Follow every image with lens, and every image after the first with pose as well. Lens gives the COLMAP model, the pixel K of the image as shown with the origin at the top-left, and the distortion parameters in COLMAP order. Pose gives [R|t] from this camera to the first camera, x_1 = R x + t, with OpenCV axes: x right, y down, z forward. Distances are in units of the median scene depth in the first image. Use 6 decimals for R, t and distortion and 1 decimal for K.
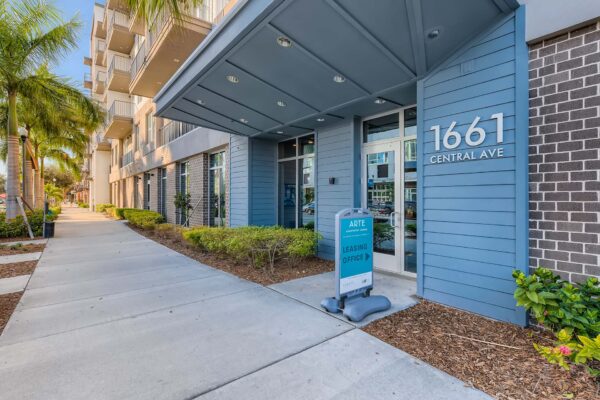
lens RADIAL K [[290.4, 0, 300.0], [0, 290.4, 198.7], [0, 0, 1]] dist [0.003738, -0.001535]
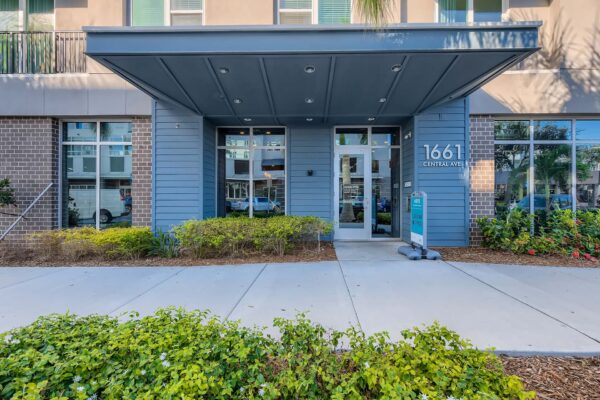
lens RADIAL K [[290.4, 0, 302.1], [0, 290.4, 197.4], [0, 0, 1]] dist [0.003738, -0.001535]
pose [[0.647933, -0.004117, 0.761686, -1.305805], [0.000834, 0.999989, 0.004696, 0.052718], [-0.761697, -0.002408, 0.647929, 0.431823]]
